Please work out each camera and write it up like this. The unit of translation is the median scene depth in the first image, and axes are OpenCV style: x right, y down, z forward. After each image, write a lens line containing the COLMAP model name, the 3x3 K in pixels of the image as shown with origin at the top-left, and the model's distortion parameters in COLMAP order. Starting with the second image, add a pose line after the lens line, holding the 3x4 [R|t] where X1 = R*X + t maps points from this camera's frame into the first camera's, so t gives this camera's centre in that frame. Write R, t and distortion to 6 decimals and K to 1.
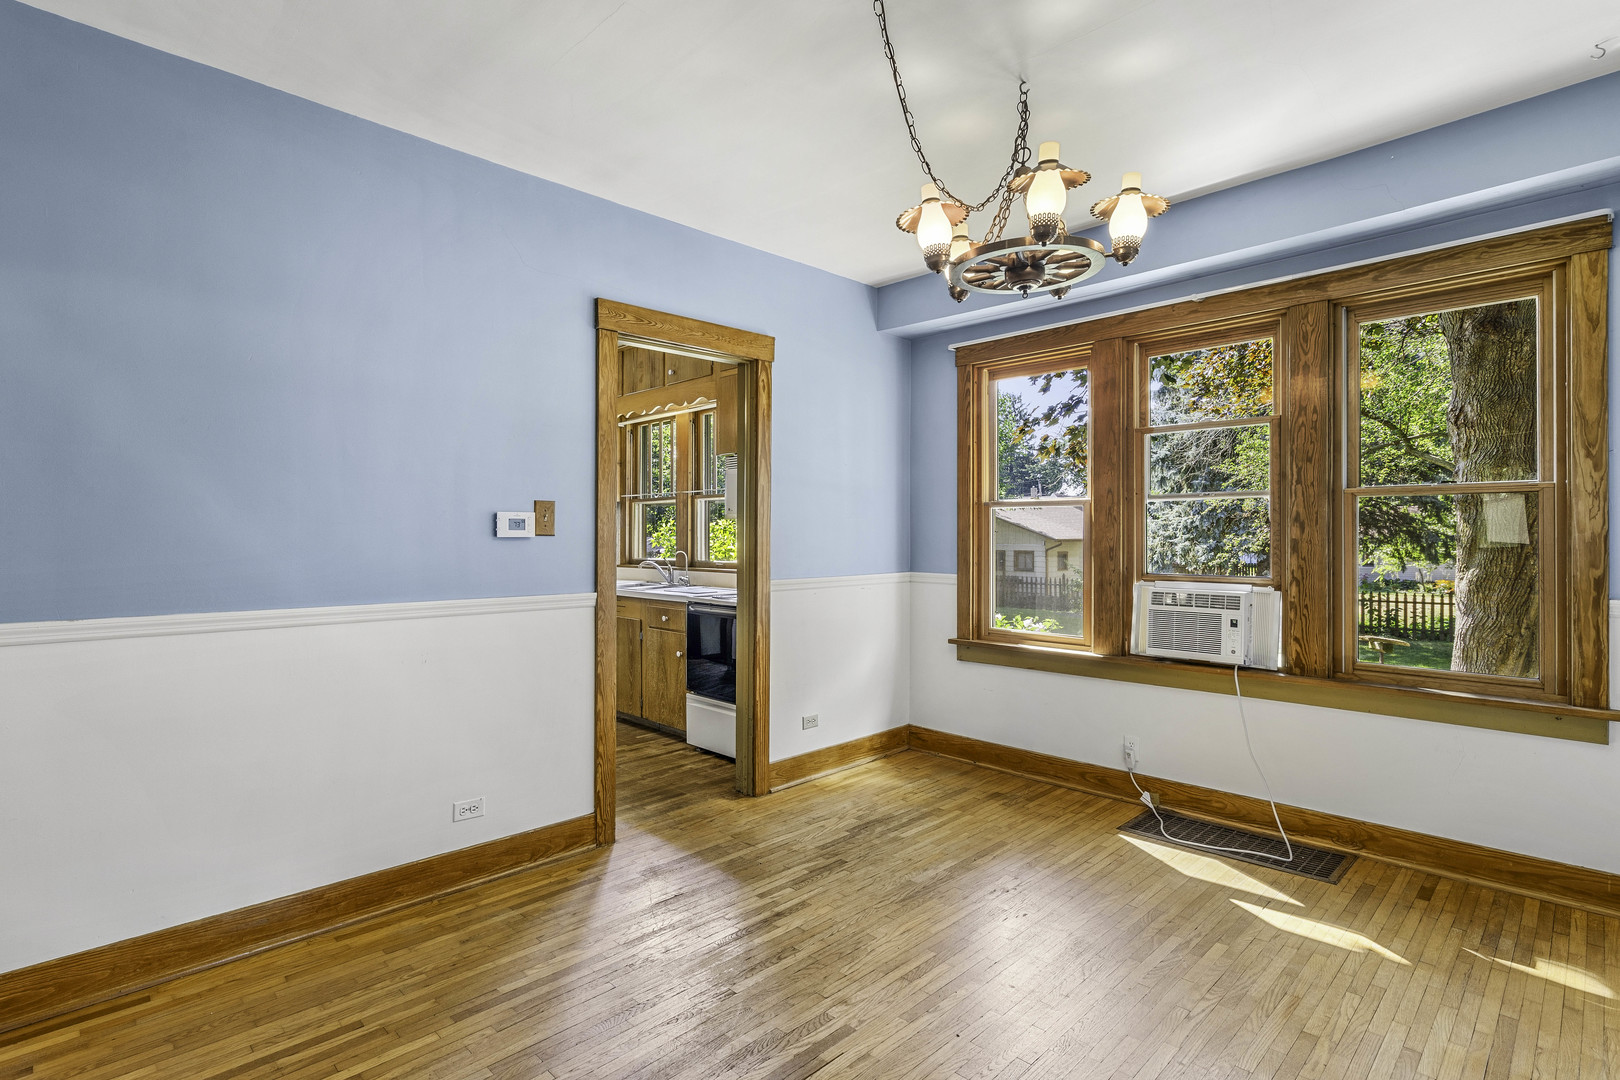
lens RADIAL K [[791.5, 0, 807.4], [0, 791.5, 528.2], [0, 0, 1]] dist [0.002443, -0.002000]
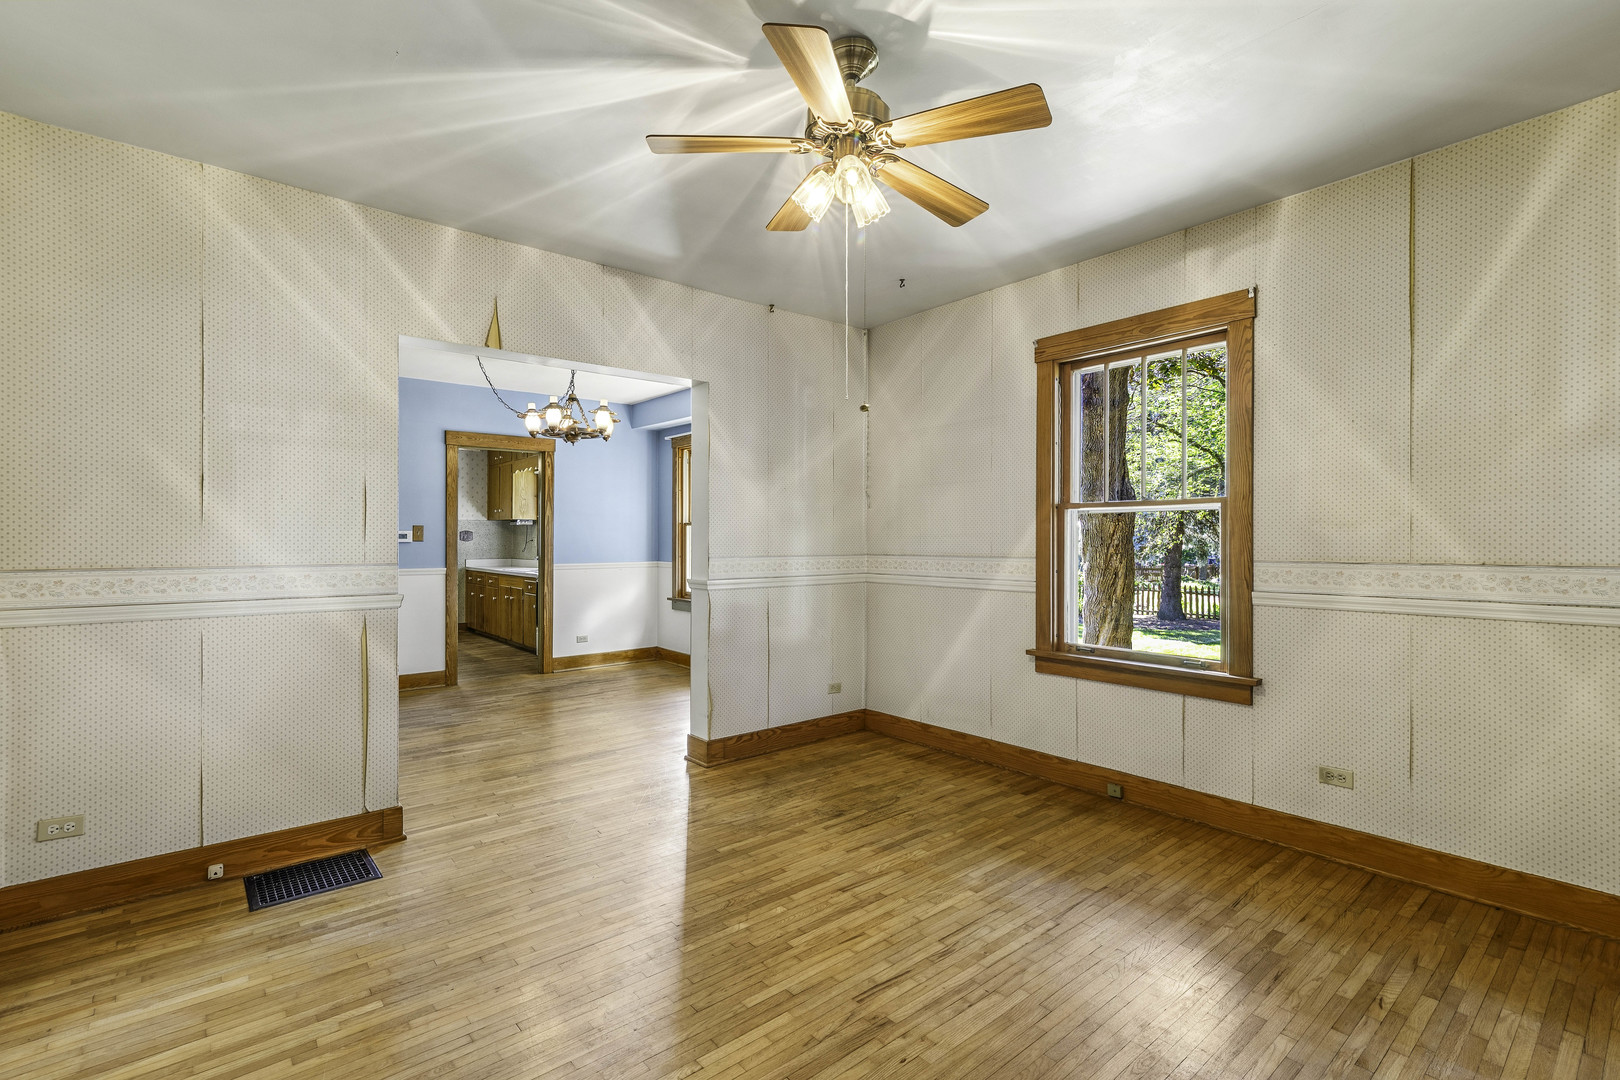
lens RADIAL K [[734.1, 0, 806.9], [0, 734.1, 542.2], [0, 0, 1]] dist [0.004827, -0.002334]
pose [[0.996433, 0.001090, -0.084385, 0.878539], [0.000036, 0.999911, 0.013332, -0.014524], [0.084392, -0.013288, 0.996344, -0.902820]]
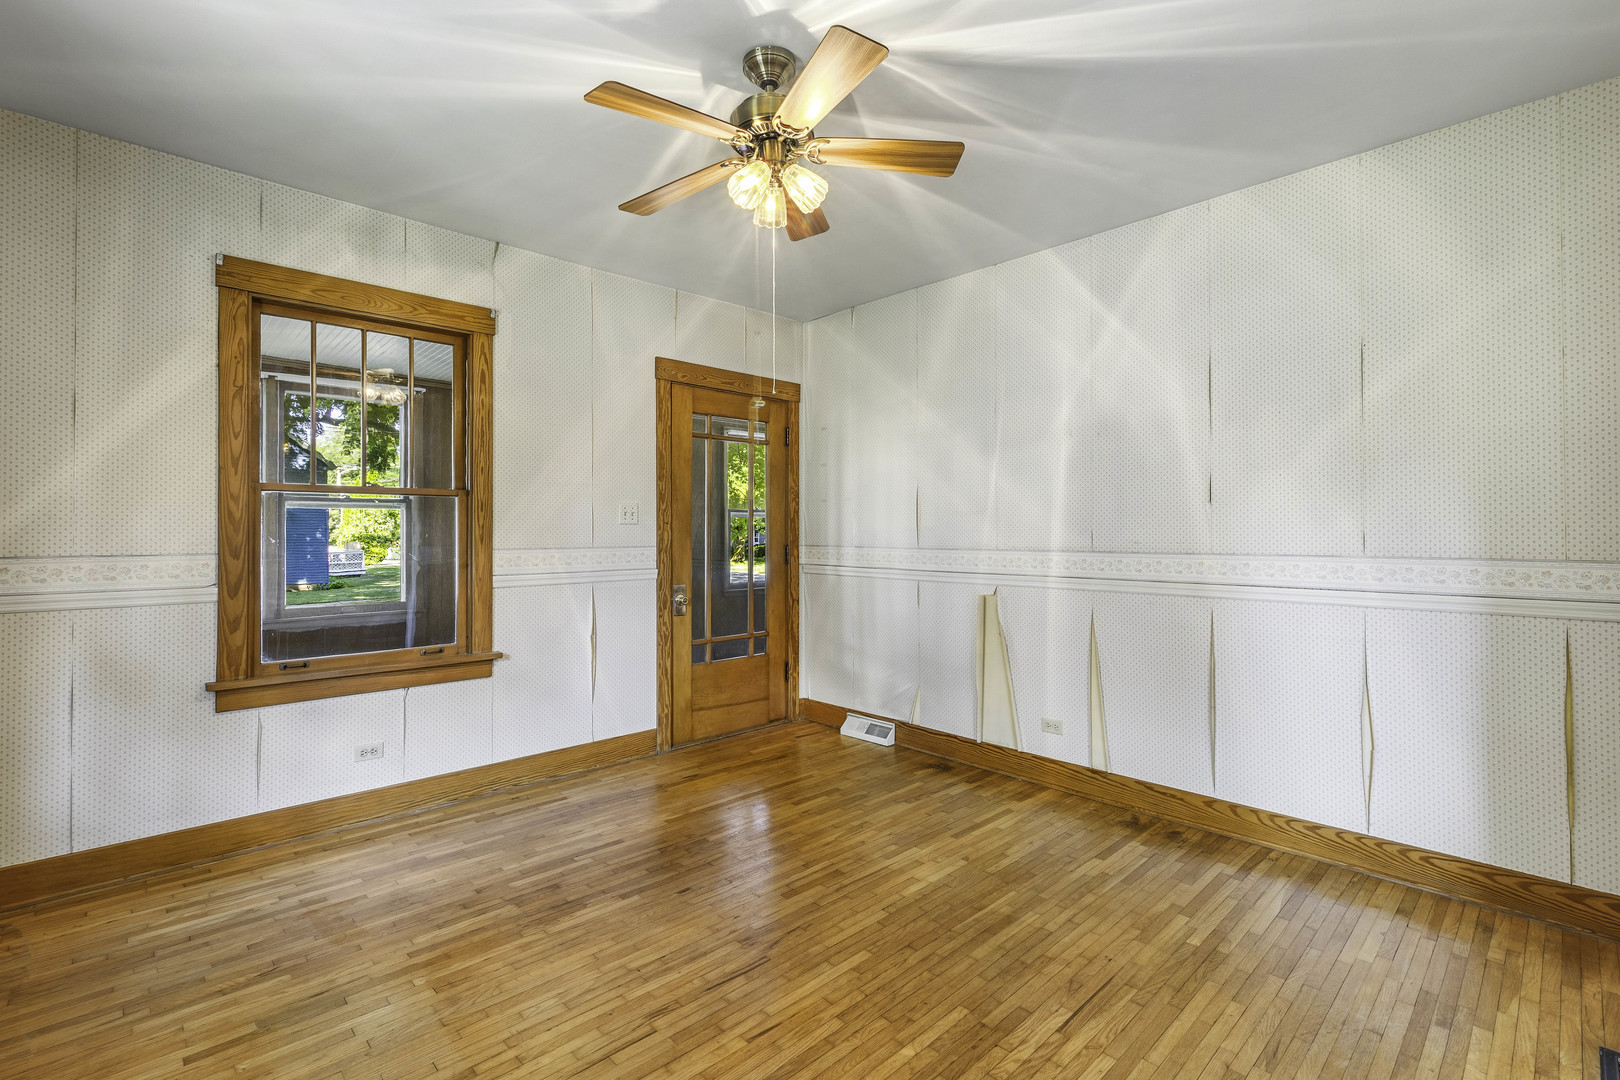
lens RADIAL K [[734.1, 0, 816.3], [0, 734.1, 526.1], [0, 0, 1]] dist [0.004827, -0.002334]
pose [[-0.999909, 0.000774, 0.013473, 0.813542], [0.000515, 0.999815, -0.019224, -0.000040], [-0.013485, -0.019215, -0.999724, 0.398625]]
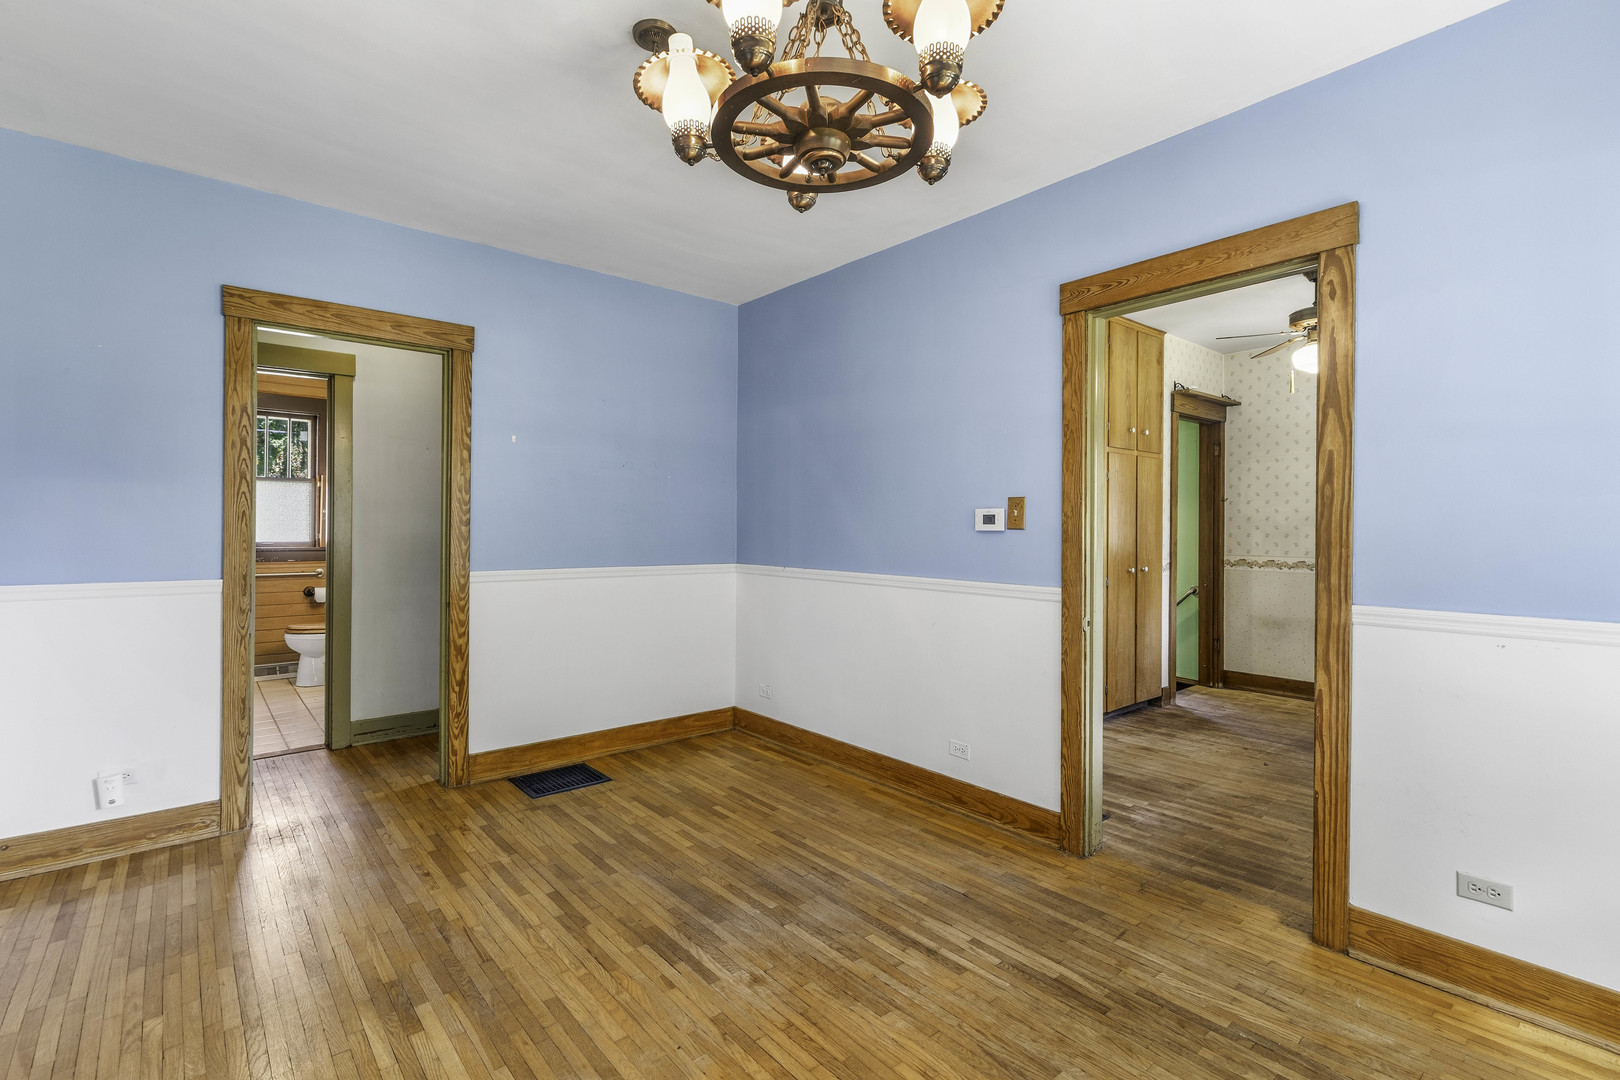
lens RADIAL K [[734.1, 0, 799.7], [0, 734.1, 526.1], [0, 0, 1]] dist [0.004827, -0.002334]
pose [[-0.078028, -0.002335, -0.996948, 0.662067], [0.004631, 0.999986, -0.002705, 0.006101], [0.996940, -0.004828, -0.078016, 0.754146]]
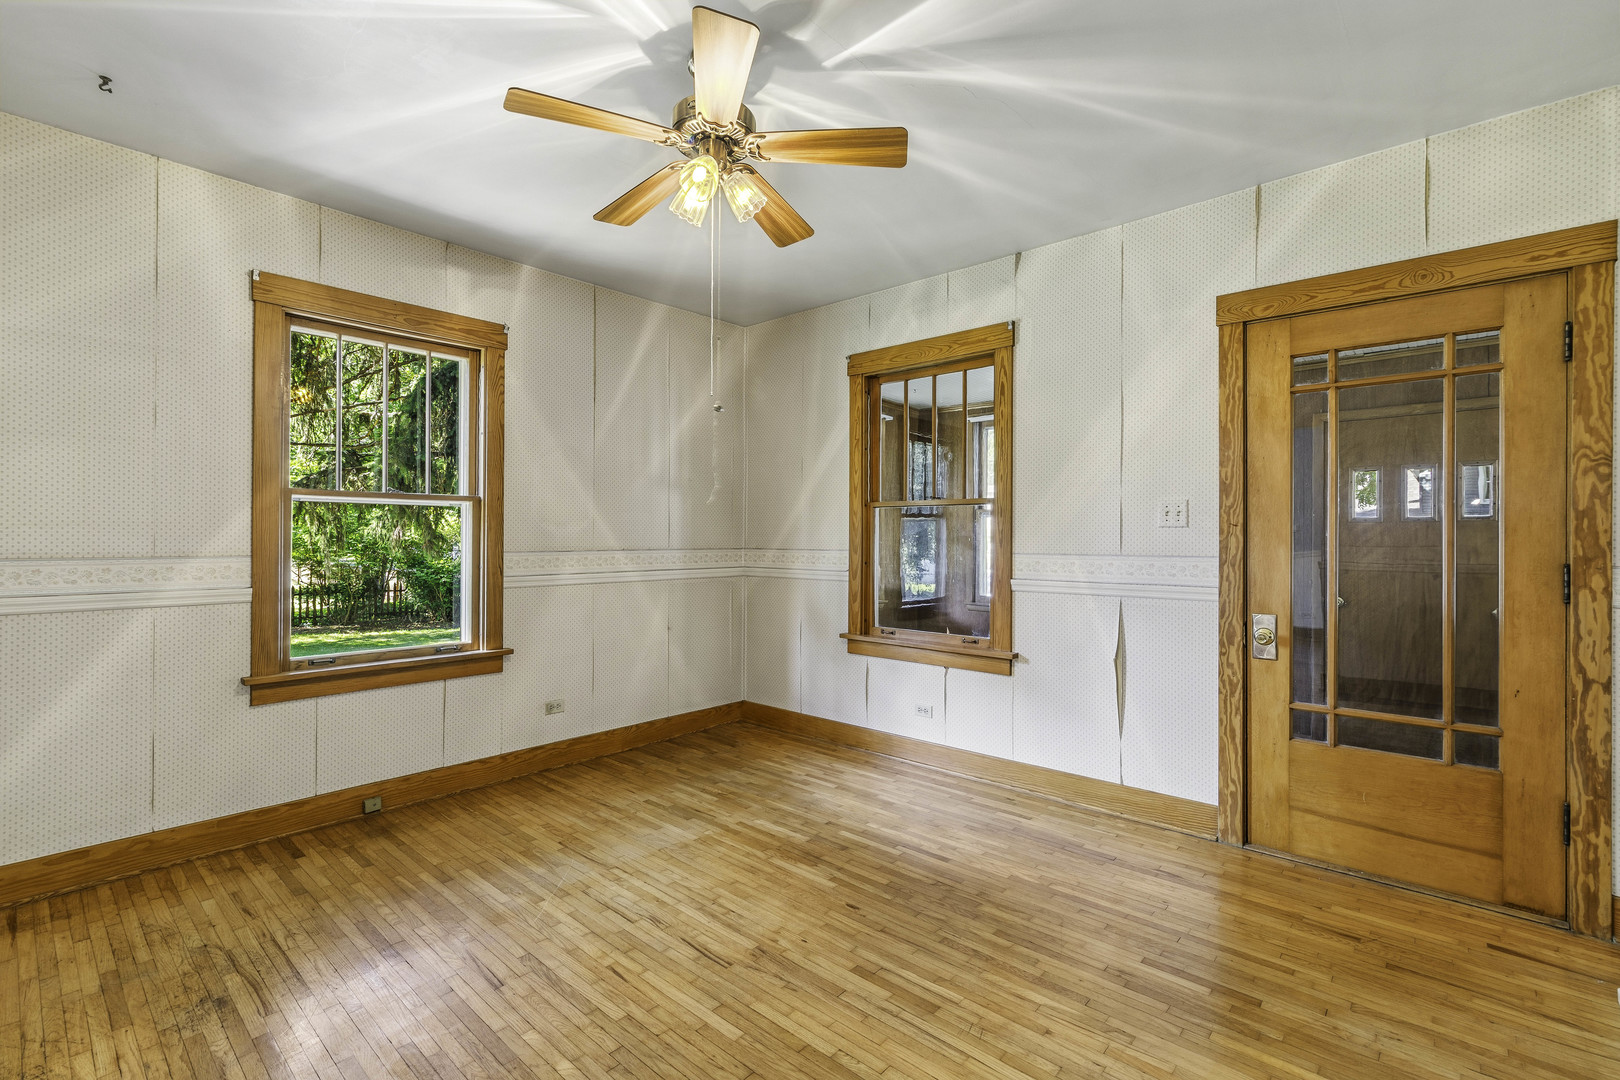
lens RADIAL K [[734.1, 0, 803.6], [0, 734.1, 534.7], [0, 0, 1]] dist [0.004827, -0.002334]
pose [[-0.053522, 0.003079, 0.998562, 0.197739], [-0.014815, 0.999883, -0.003877, -0.006196], [-0.998457, -0.015001, -0.053470, -0.308476]]
